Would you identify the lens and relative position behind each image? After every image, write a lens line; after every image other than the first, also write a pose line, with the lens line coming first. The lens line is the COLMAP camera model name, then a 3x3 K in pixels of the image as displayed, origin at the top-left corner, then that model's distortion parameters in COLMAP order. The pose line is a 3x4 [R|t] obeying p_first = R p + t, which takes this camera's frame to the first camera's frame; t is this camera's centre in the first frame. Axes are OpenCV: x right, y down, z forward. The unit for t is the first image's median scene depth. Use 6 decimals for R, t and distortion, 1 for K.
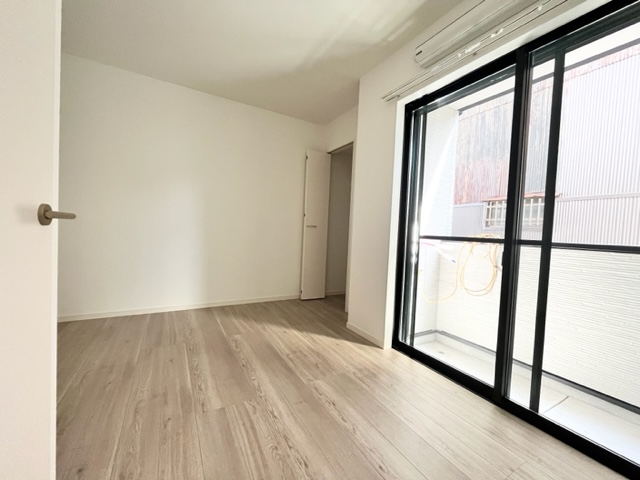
lens RADIAL K [[258.5, 0, 320.0], [0, 258.5, 240.0], [0, 0, 1]] dist [-0.003311, -0.000508]
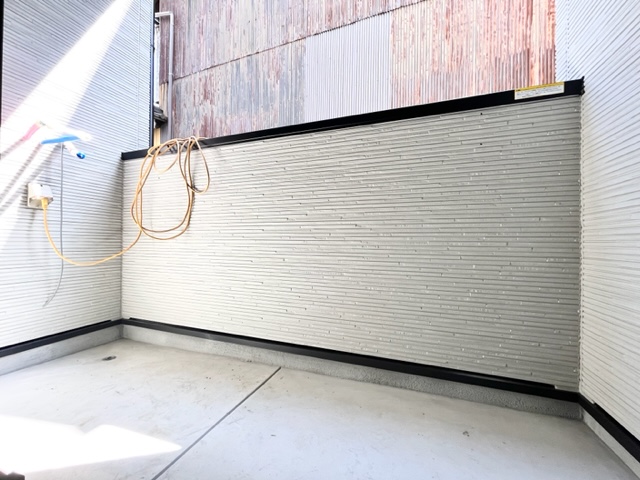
lens RADIAL K [[258.5, 0, 320.0], [0, 258.5, 240.0], [0, 0, 1]] dist [-0.003311, -0.000508]
pose [[0.759754, -0.033151, 0.649365, 0.263140], [0.043920, 0.999035, -0.000384, 0.122457], [-0.648725, 0.028812, 0.760477, 0.181726]]
